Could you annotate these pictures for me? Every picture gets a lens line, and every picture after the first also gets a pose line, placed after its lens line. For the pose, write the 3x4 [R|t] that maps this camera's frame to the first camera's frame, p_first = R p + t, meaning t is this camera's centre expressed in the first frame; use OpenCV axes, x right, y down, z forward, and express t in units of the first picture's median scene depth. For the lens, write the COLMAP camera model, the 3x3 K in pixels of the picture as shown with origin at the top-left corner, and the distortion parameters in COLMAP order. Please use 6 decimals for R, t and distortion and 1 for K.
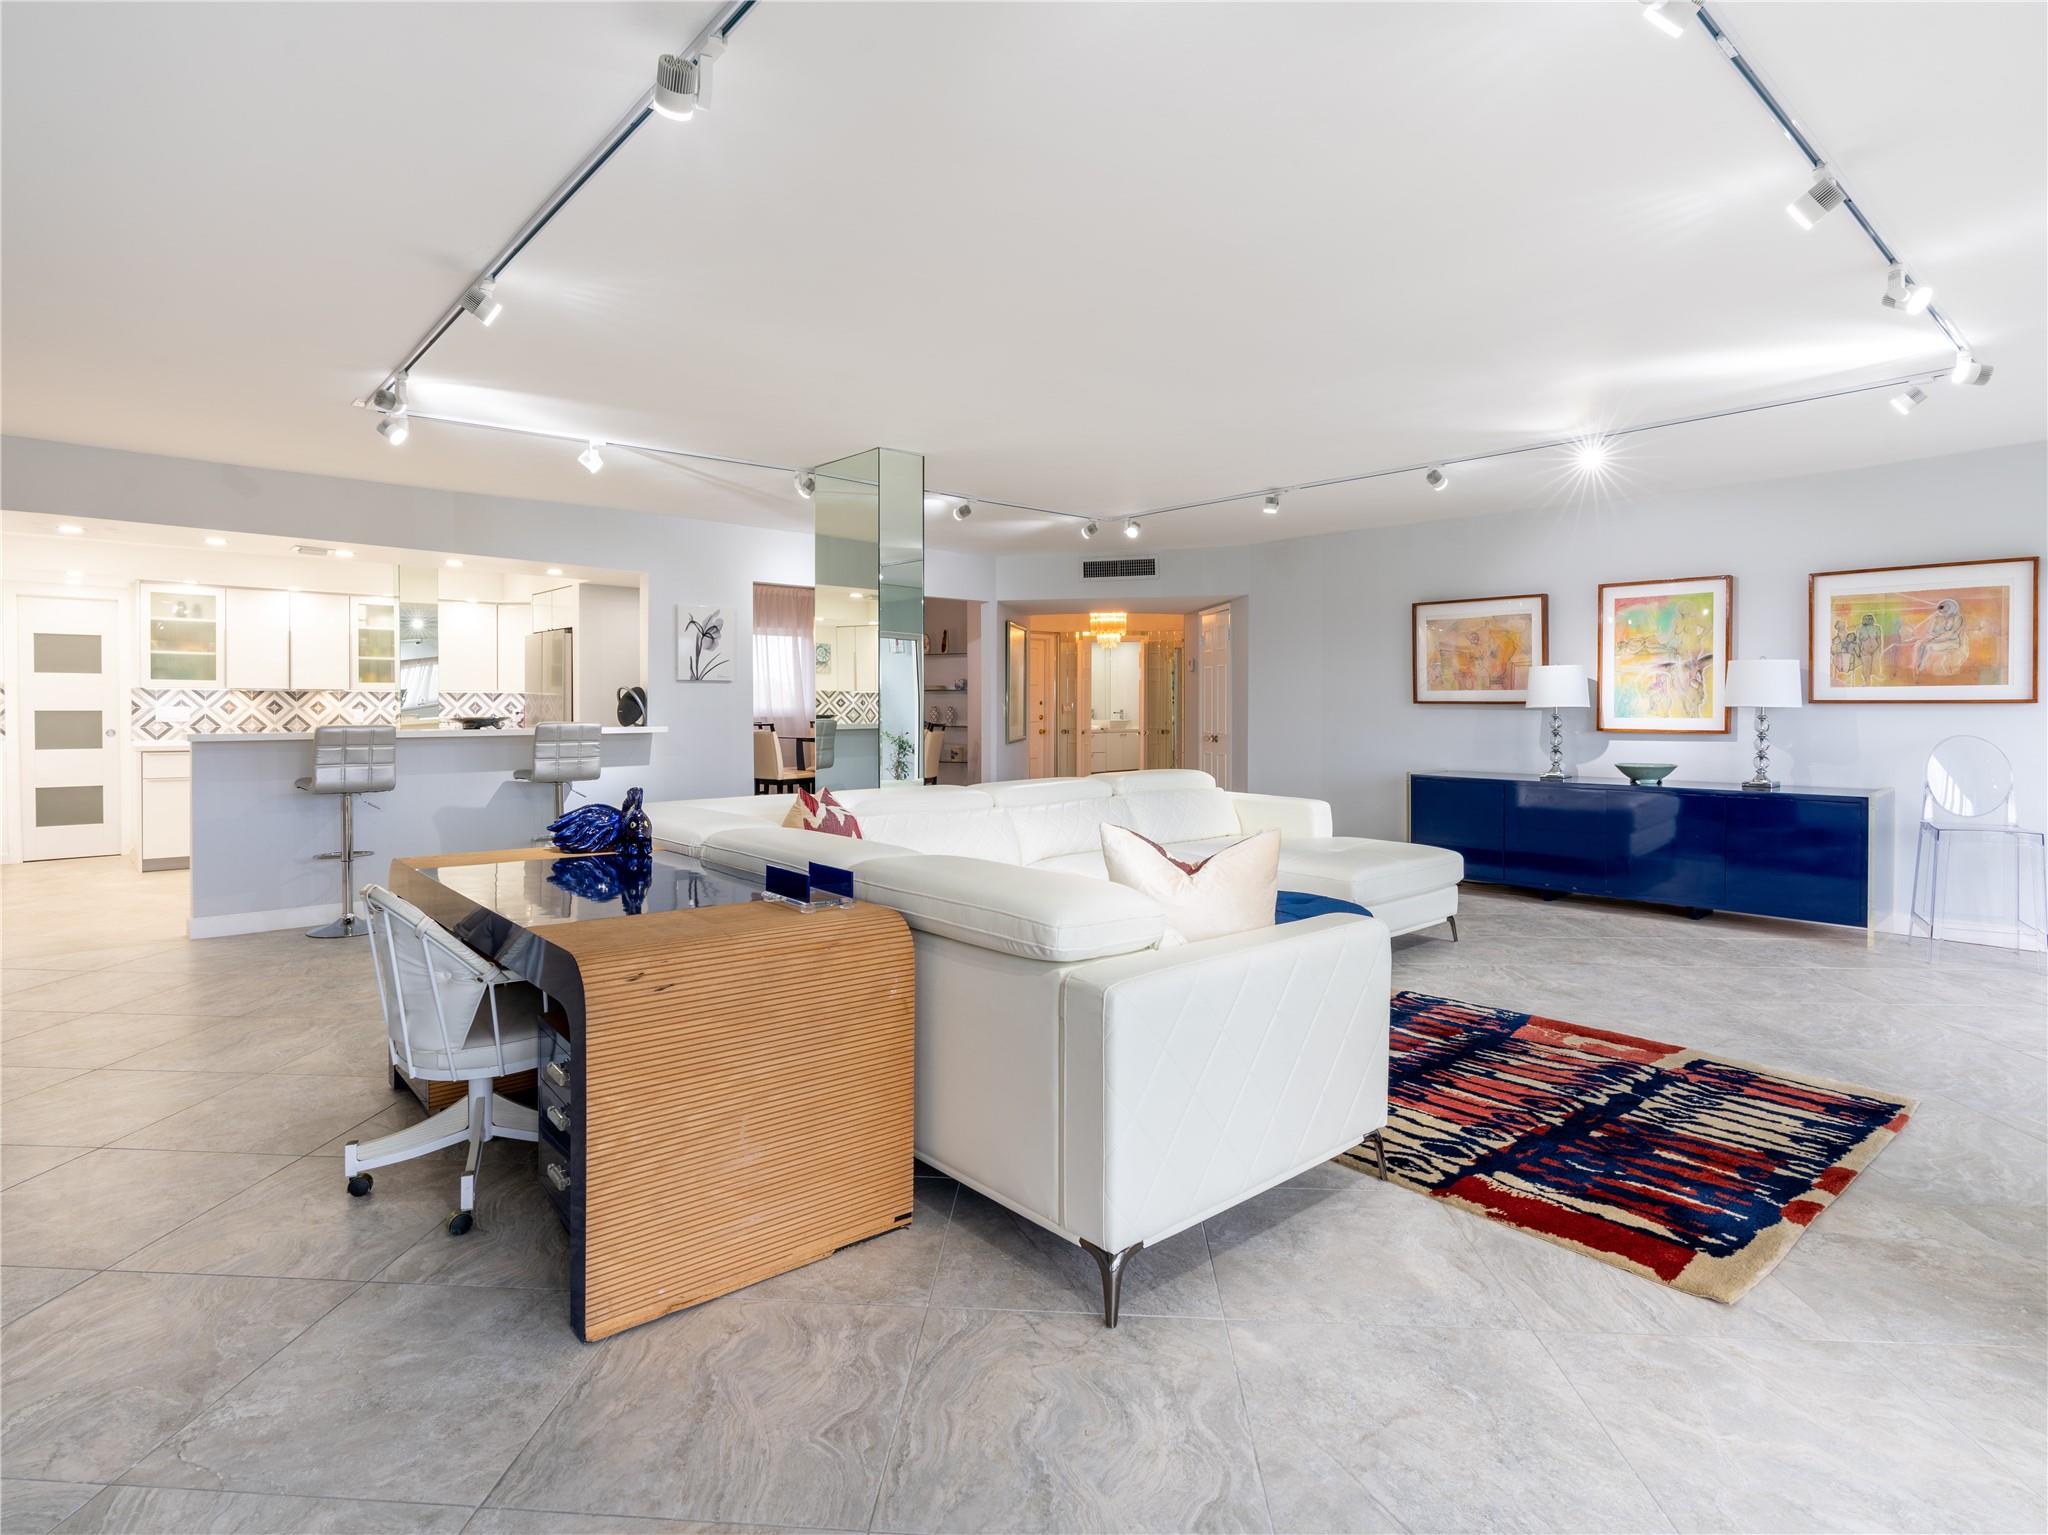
lens RADIAL K [[1066.1, 0, 992.2], [0, 1066.1, 724.0], [0, 0, 1]] dist [-0.003746, 0.000284]
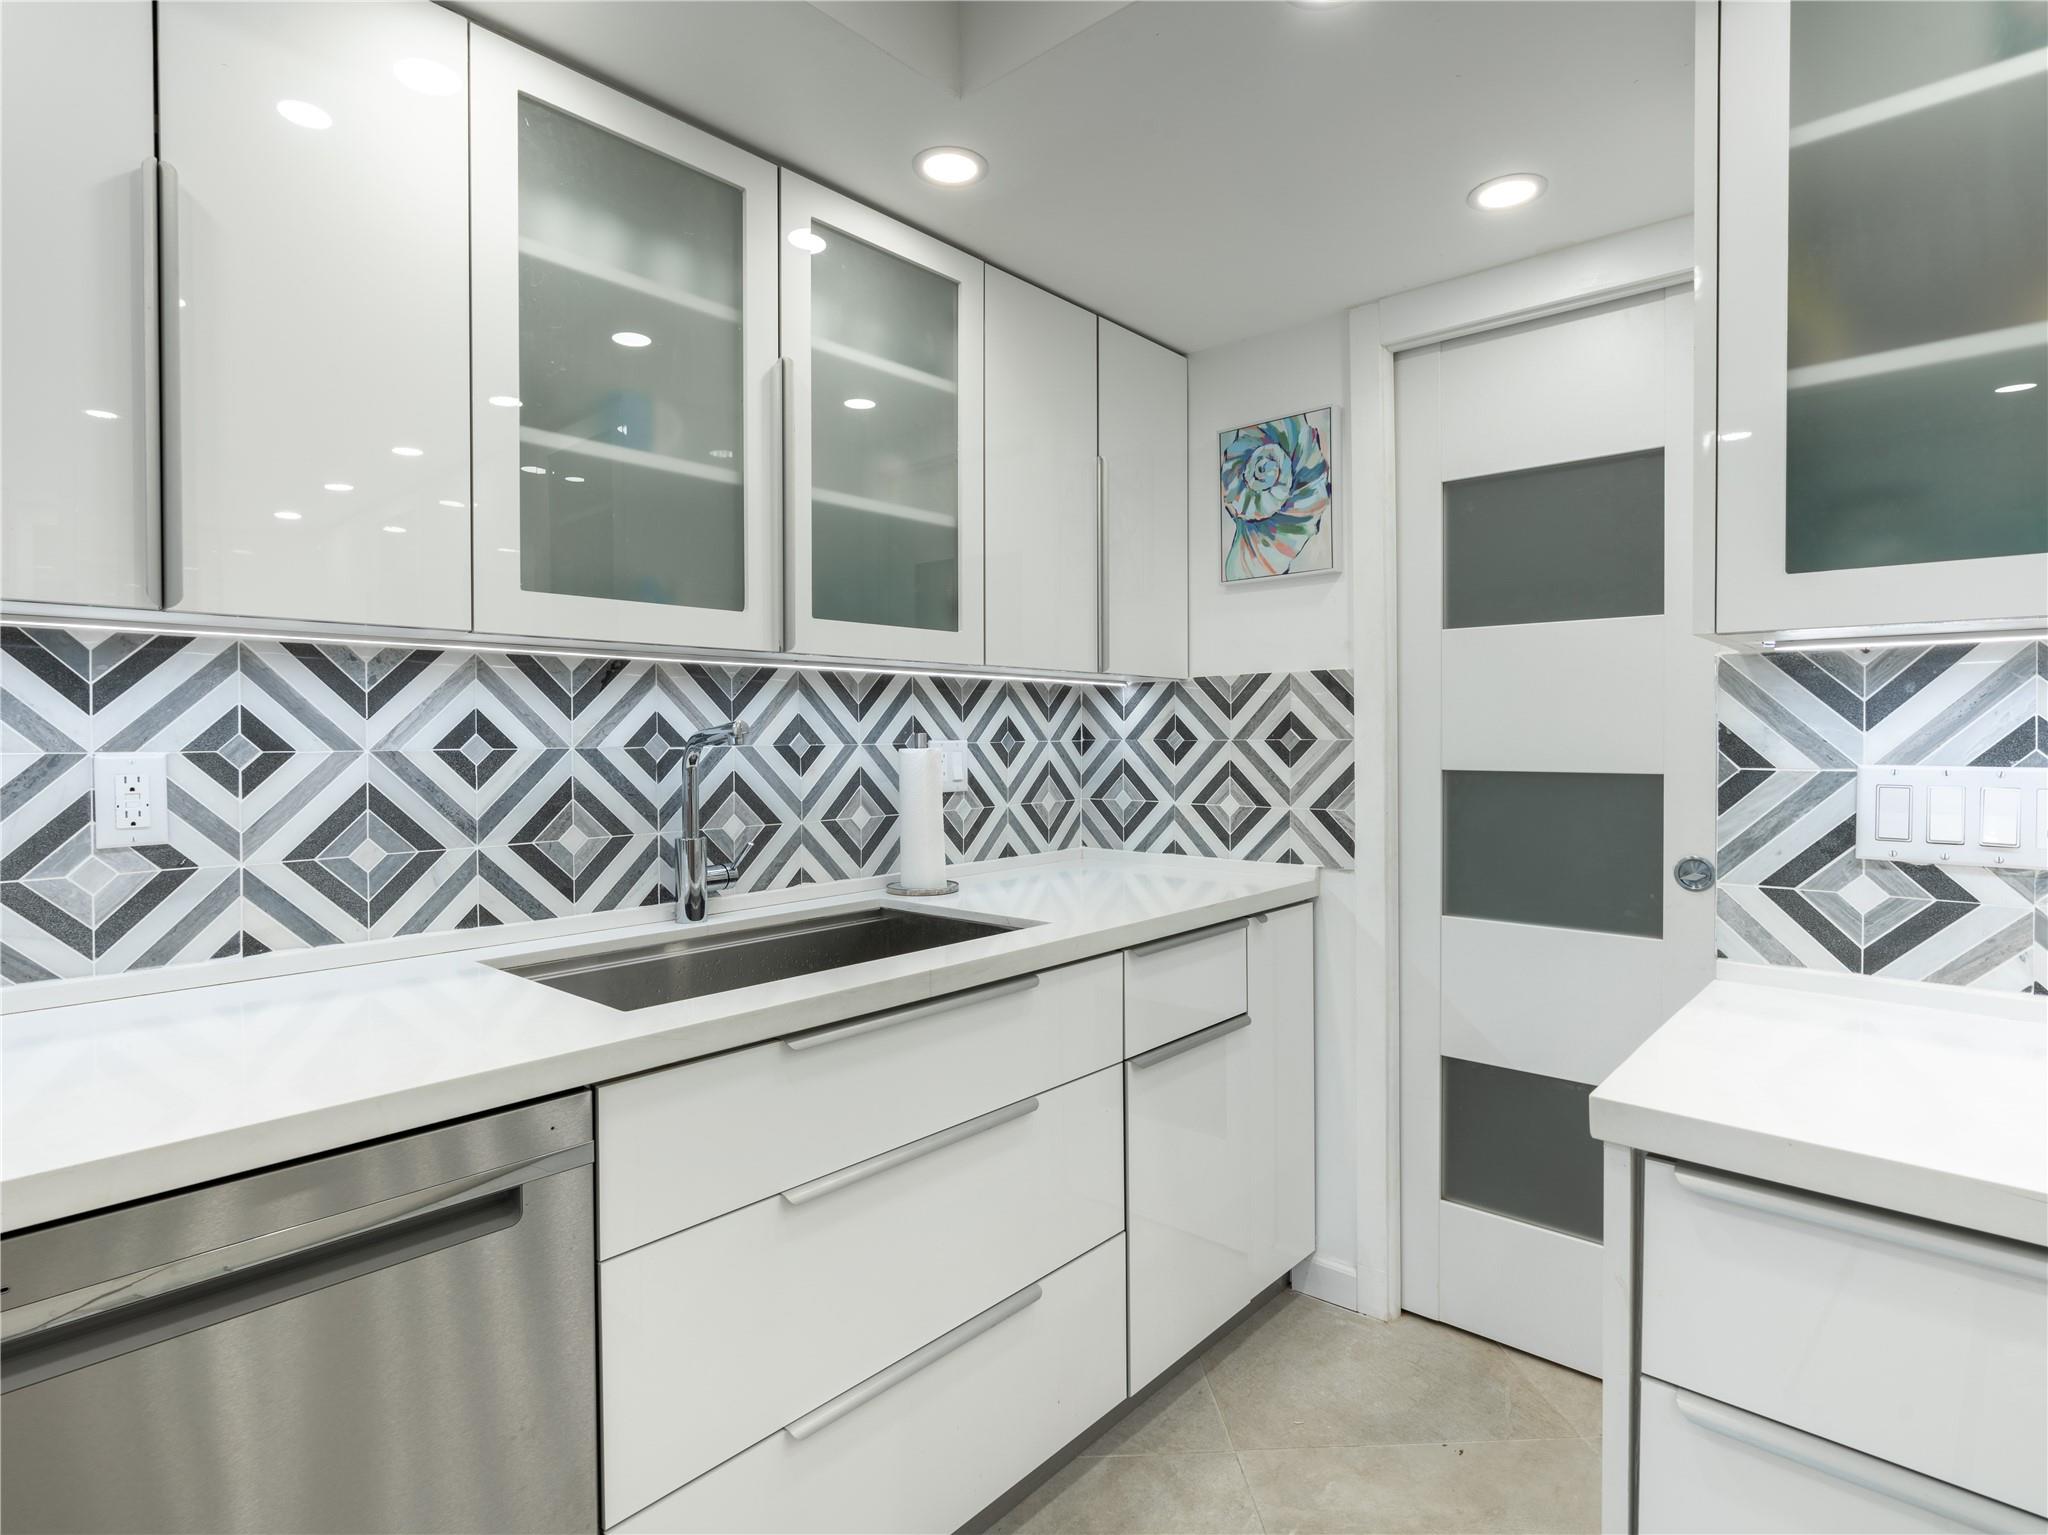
lens RADIAL K [[1056.7, 0, 1010.7], [0, 1056.7, 745.1], [0, 0, 1]] dist [-0.006300, 0.000061]
pose [[0.119589, 0.005481, -0.992808, -1.293350], [-0.014854, 0.999883, 0.003731, -0.036287], [0.992712, 0.014301, 0.119657, 1.715763]]
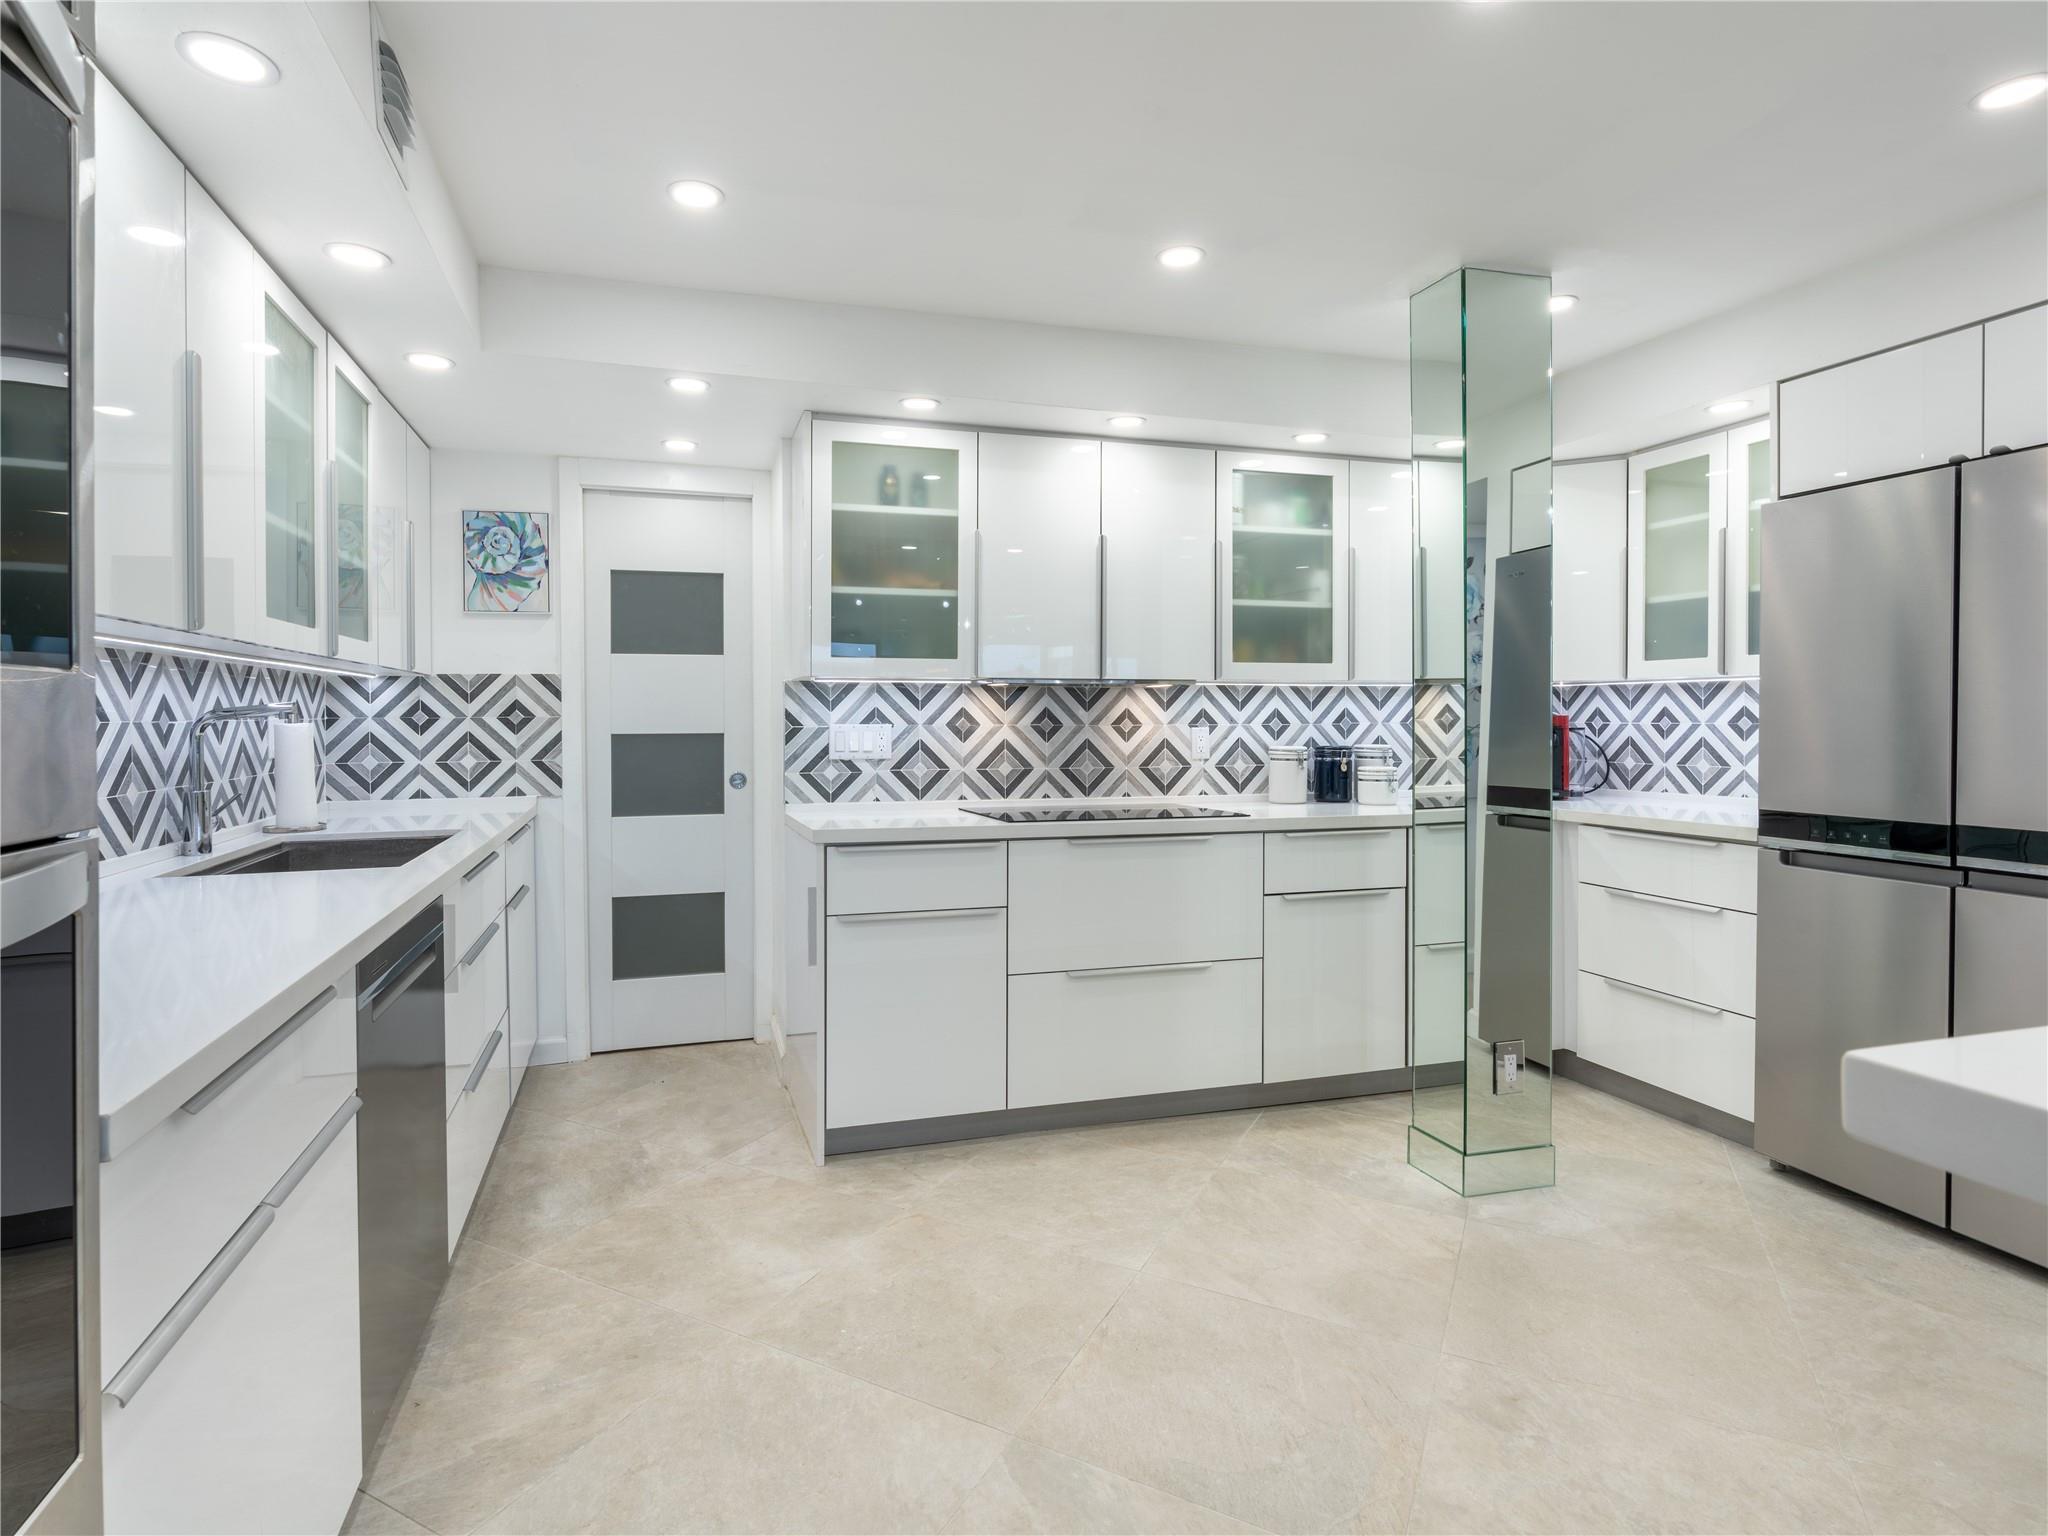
lens RADIAL K [[1073.1, 0, 968.9], [0, 1073.1, 722.7], [0, 0, 1]] dist [0.000065, 0.000132]
pose [[0.909415, -0.004332, -0.415868, -1.113398], [-0.000746, 0.999927, -0.012048, -0.023704], [0.415890, 0.011267, 0.909345, 1.261226]]
